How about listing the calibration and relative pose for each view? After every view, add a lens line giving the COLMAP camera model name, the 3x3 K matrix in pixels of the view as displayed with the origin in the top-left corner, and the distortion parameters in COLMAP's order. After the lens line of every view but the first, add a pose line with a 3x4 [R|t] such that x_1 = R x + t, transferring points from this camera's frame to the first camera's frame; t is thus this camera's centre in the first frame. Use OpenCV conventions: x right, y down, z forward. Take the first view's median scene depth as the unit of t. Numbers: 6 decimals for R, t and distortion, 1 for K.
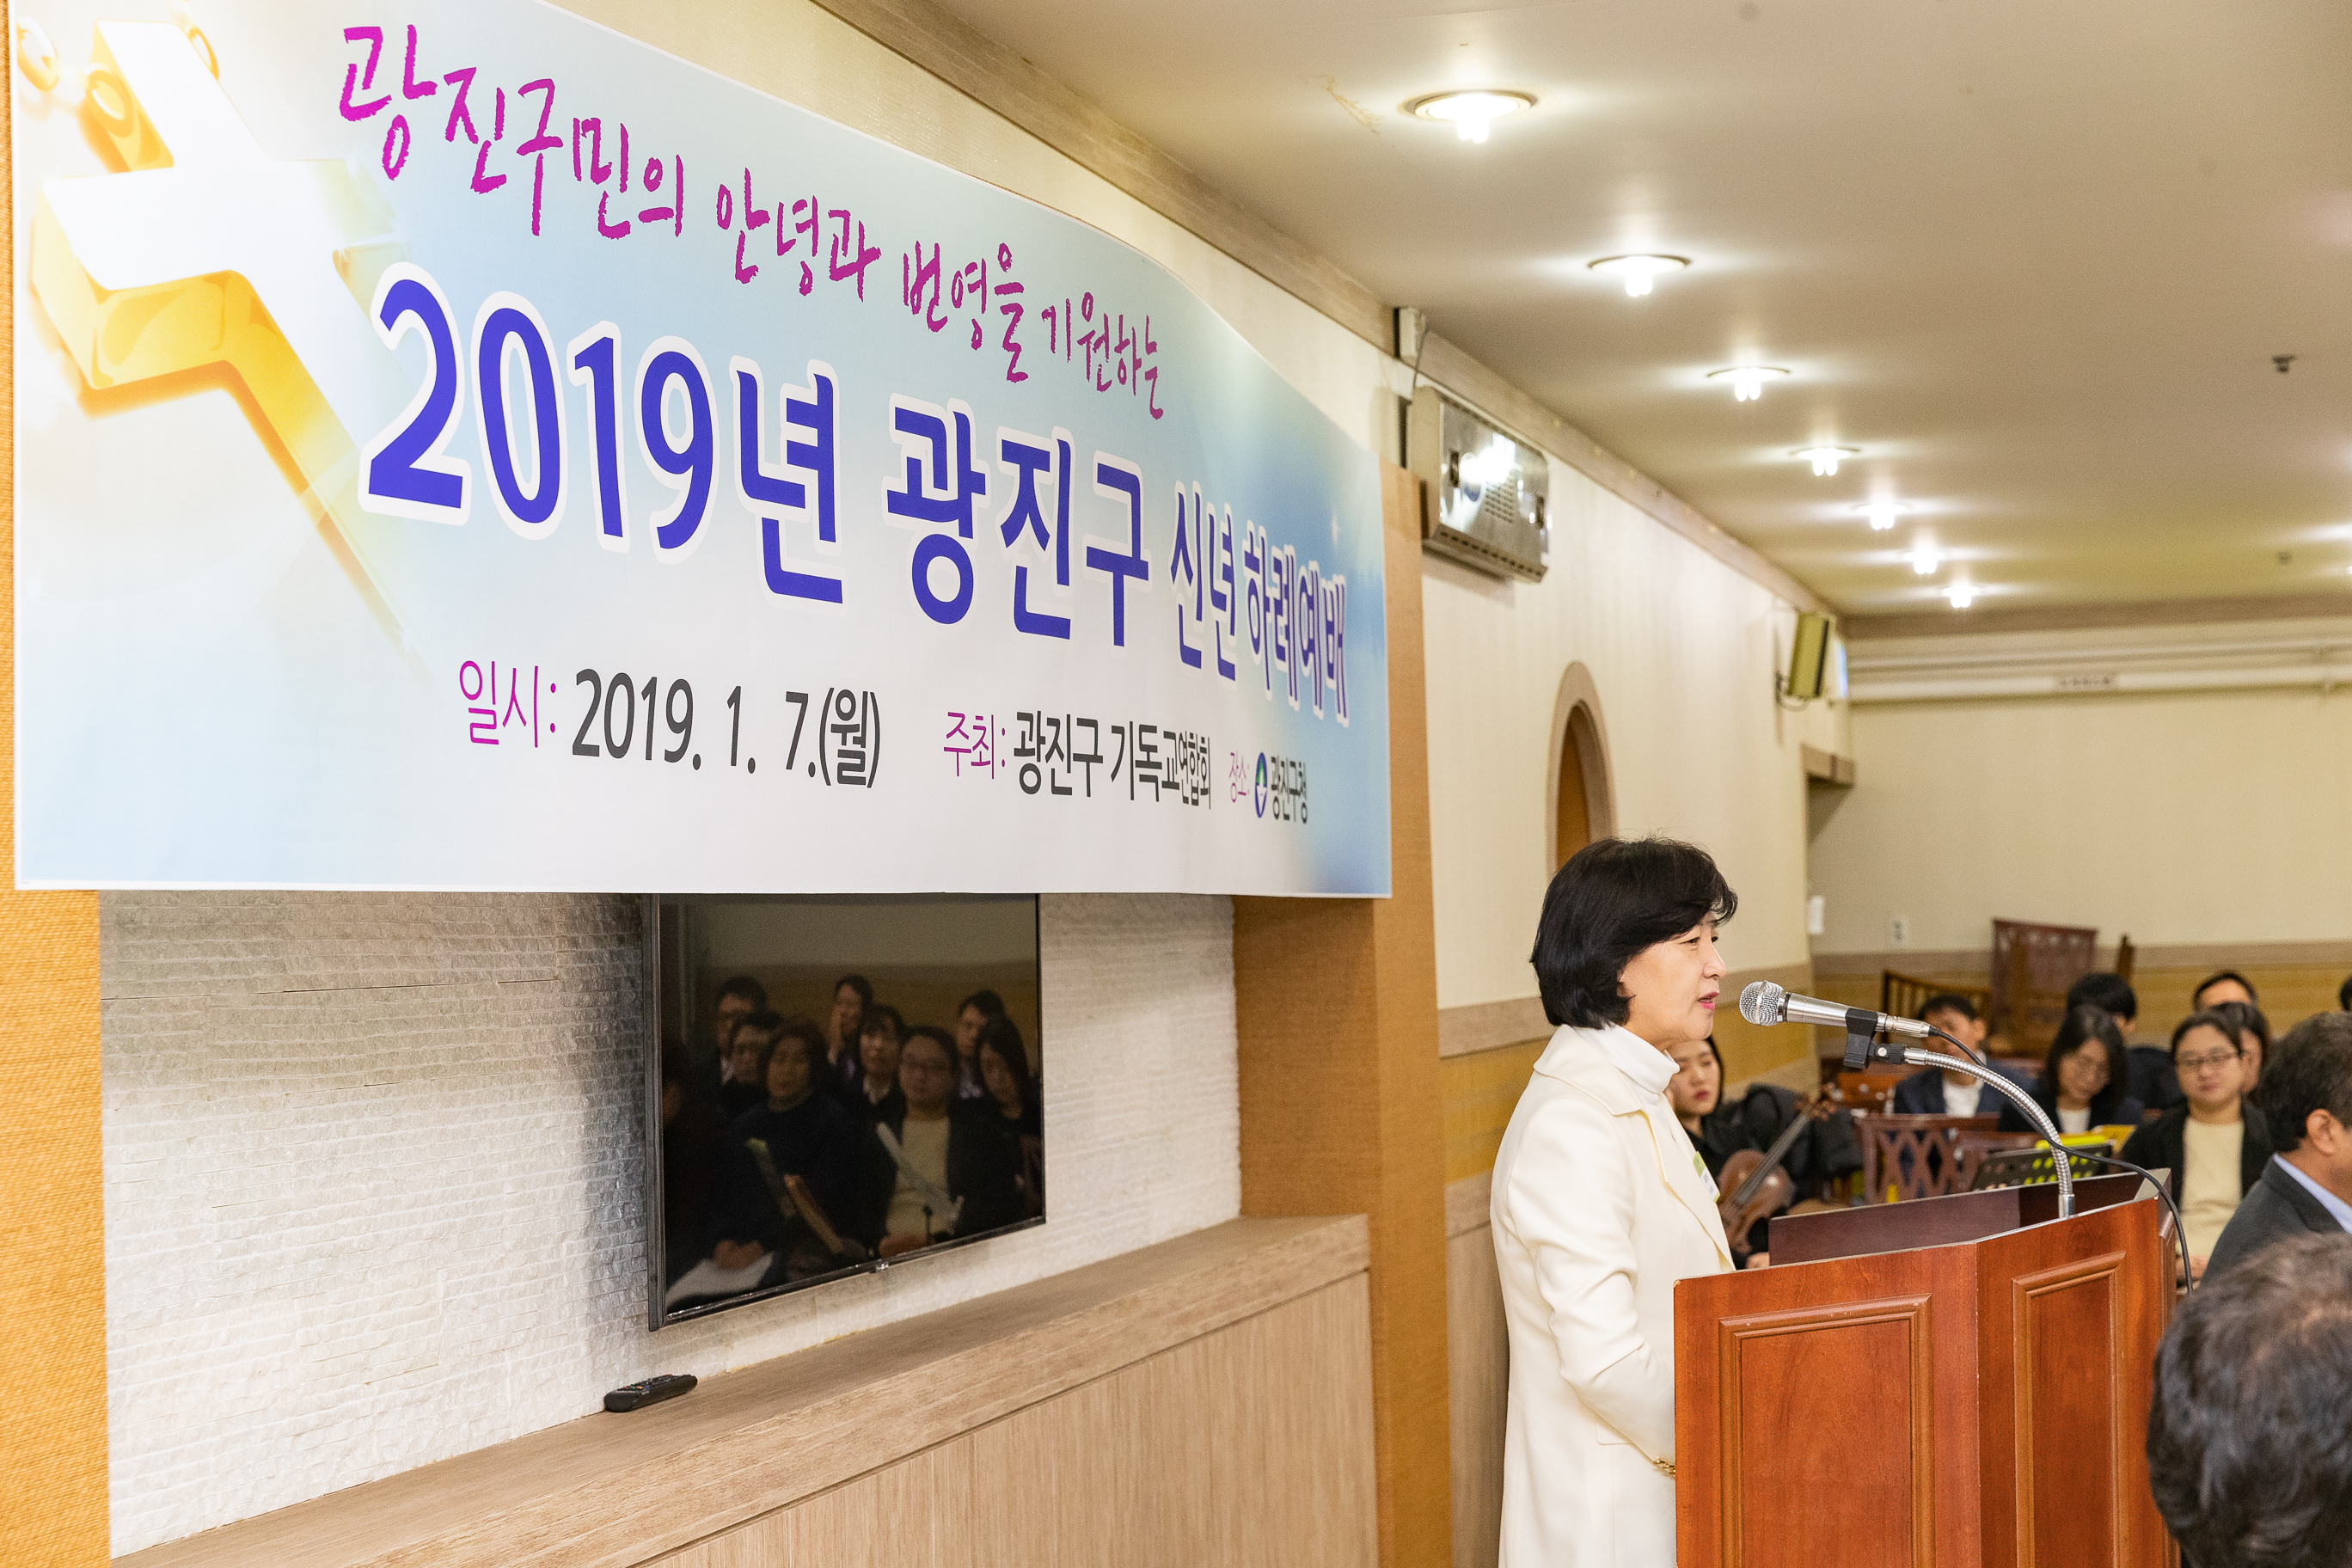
lens RADIAL K [[3688.9, 0, 1176.0], [0, 3688.9, 784.0], [0, 0, 1]] dist [0.014366, 0.019666]
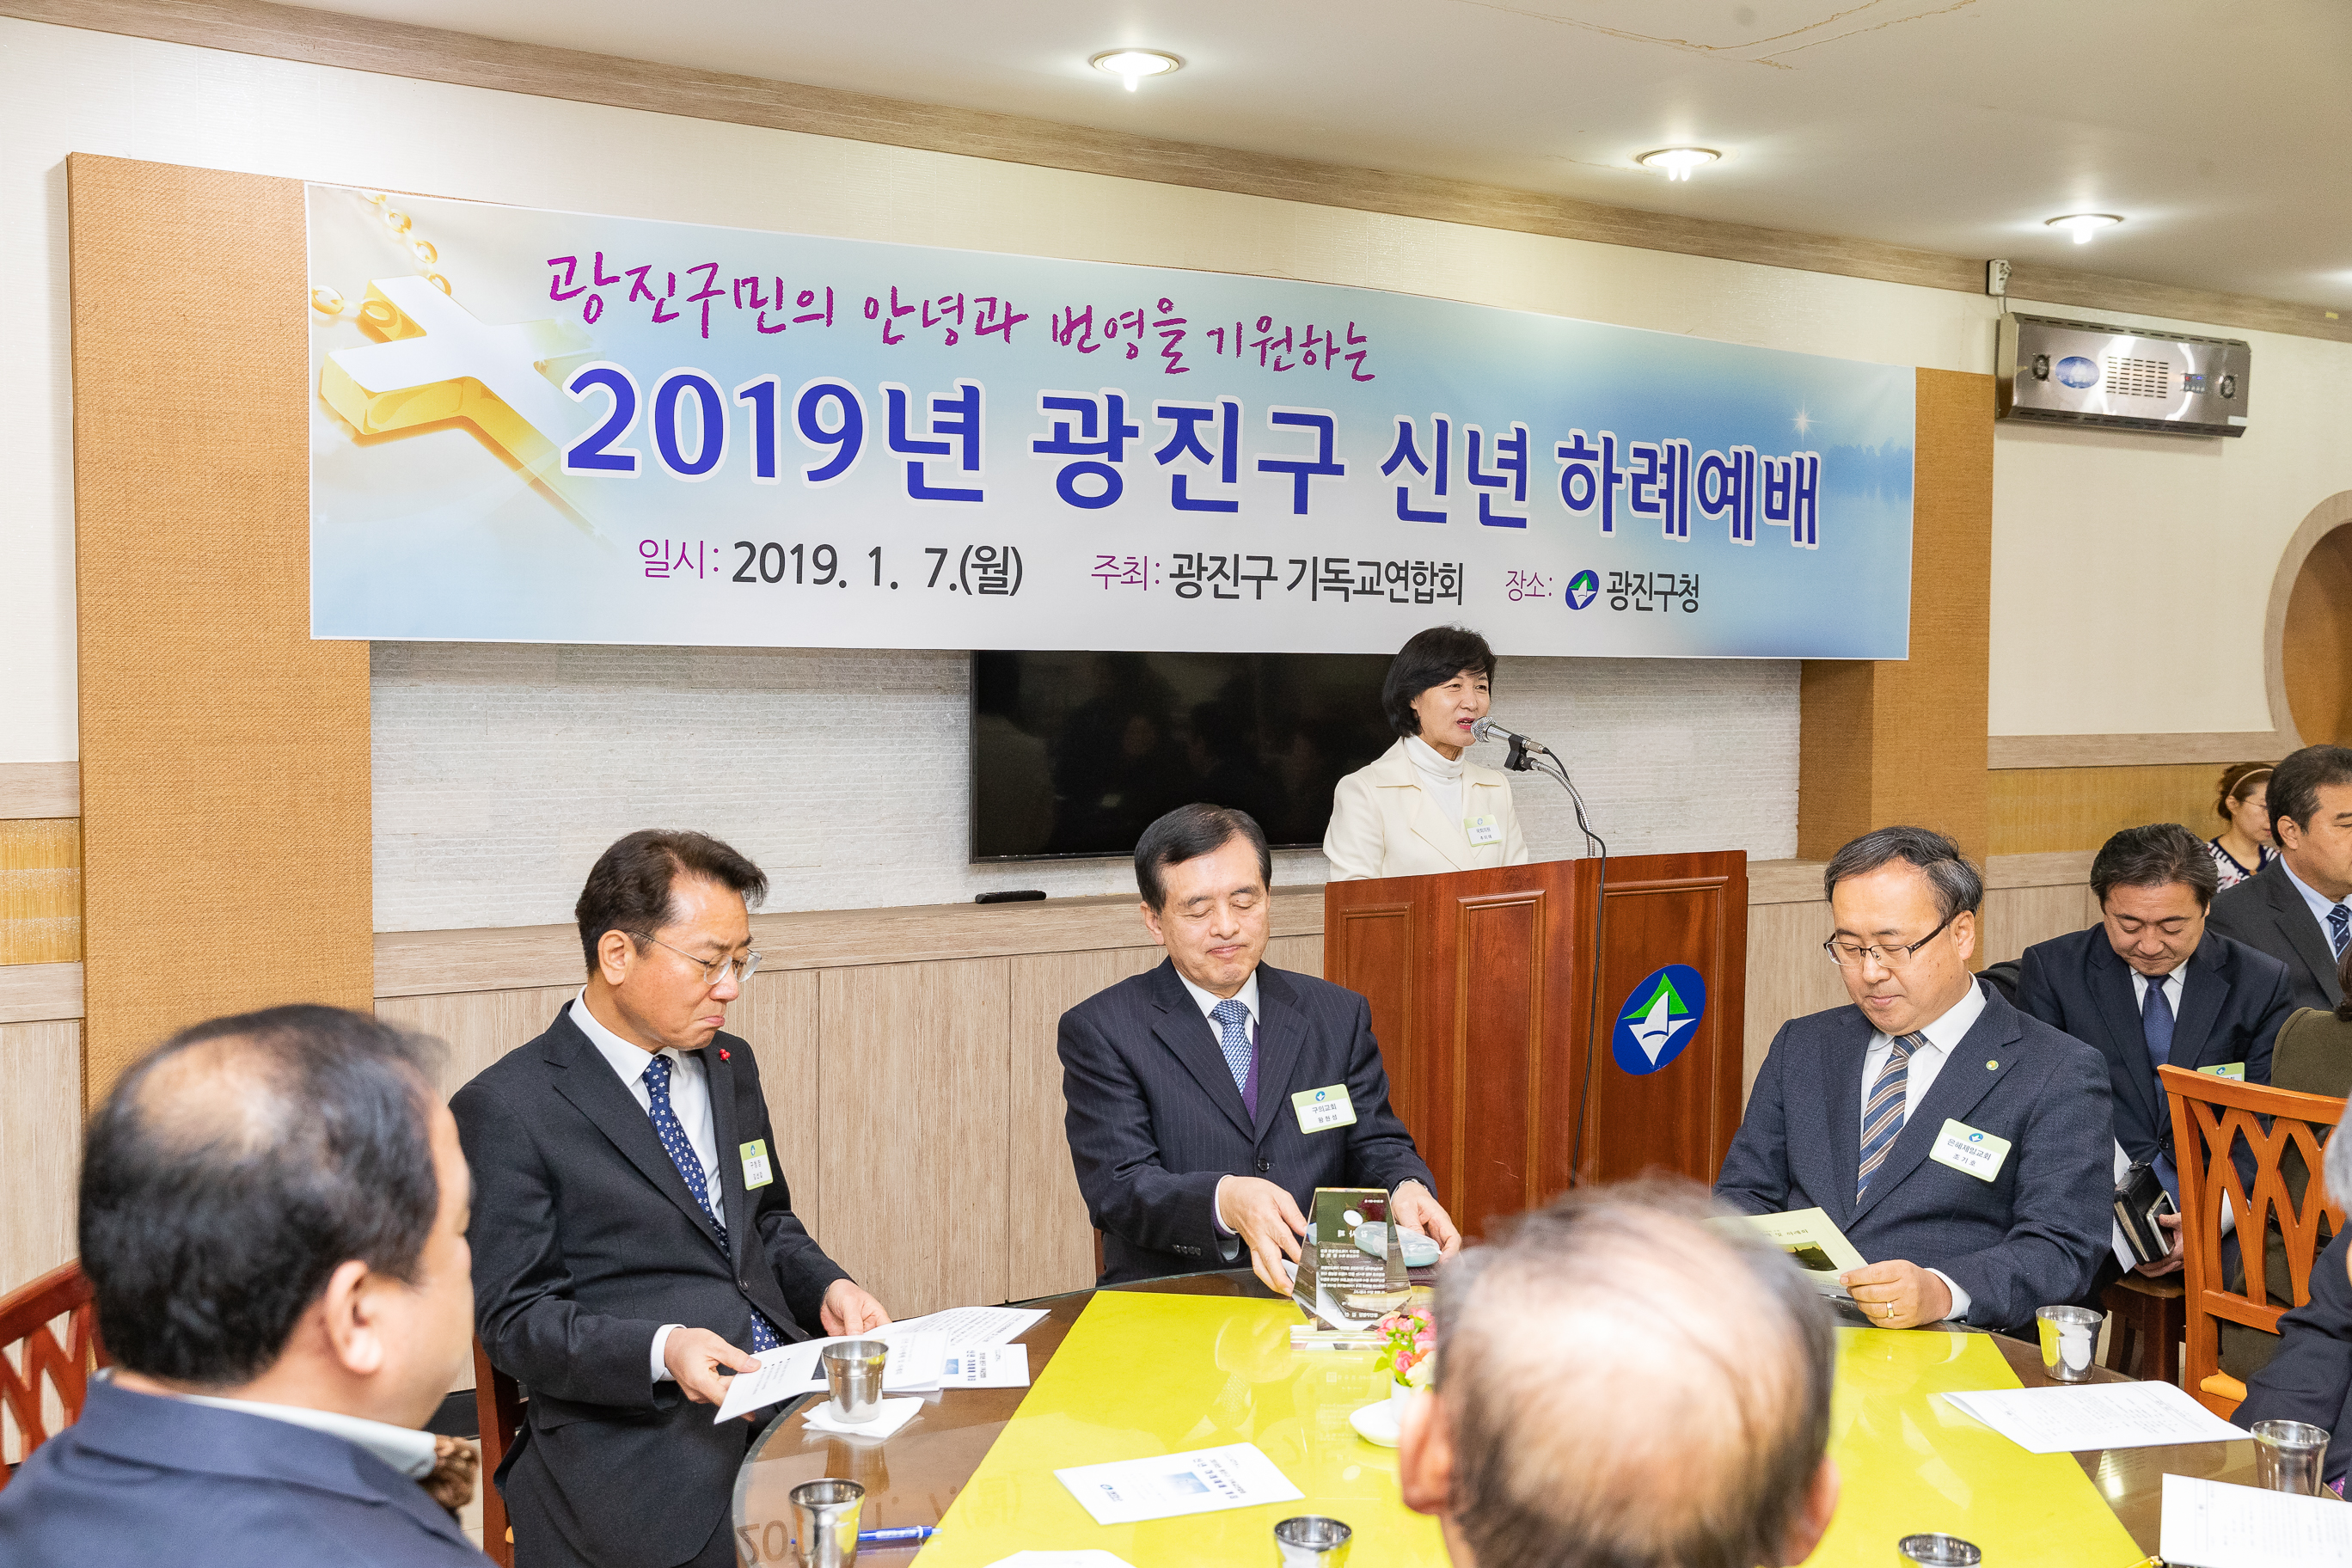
lens RADIAL K [[2336.6, 0, 1180.0], [0, 2336.6, 794.1], [0, 0, 1]] dist [0.030124, -0.008495]
pose [[0.755561, 0.066086, -0.651737, 0.850116], [-0.001046, 0.995019, 0.099683, -0.019145], [0.655078, -0.074635, 0.751866, 0.125666]]
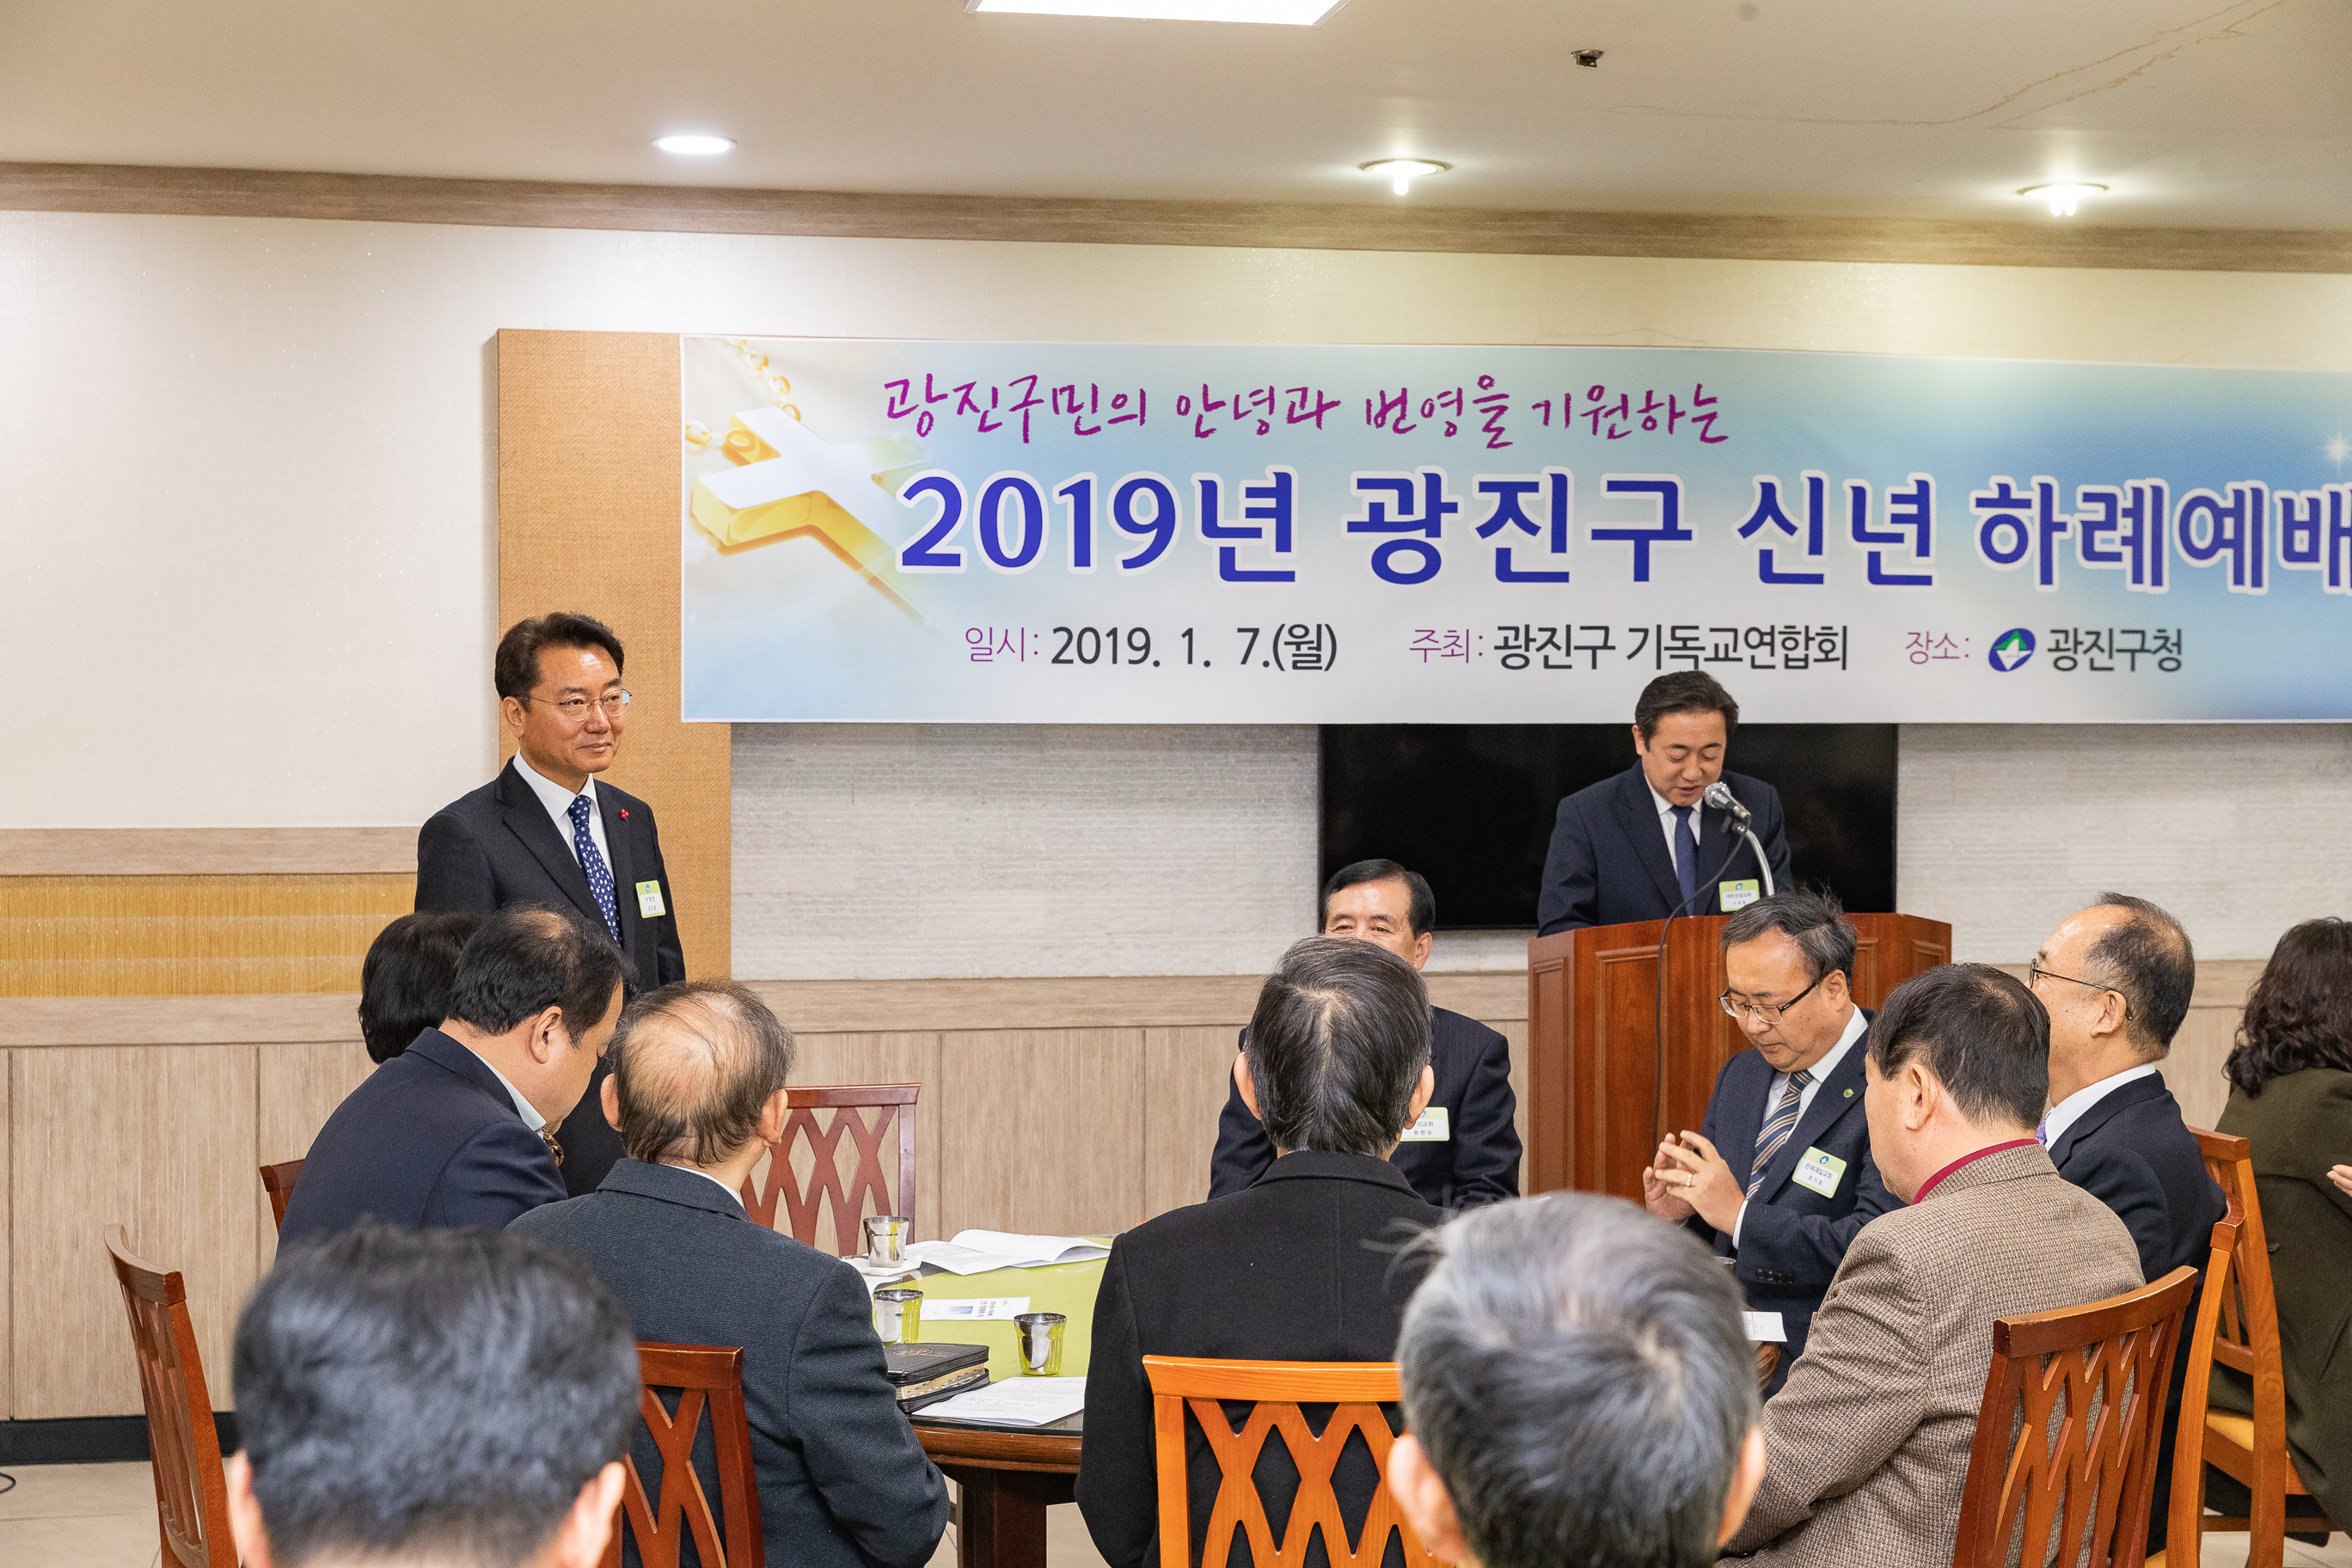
lens RADIAL K [[3396.7, 0, 1166.9], [0, 3396.7, 804.6], [0, 0, 1]] dist [0.044219, -0.132894]
pose [[0.467584, 0.044850, -0.882810, 1.622274], [0.023669, 0.997719, 0.063224, -0.048742], [0.883632, -0.050458, 0.465455, 0.054154]]
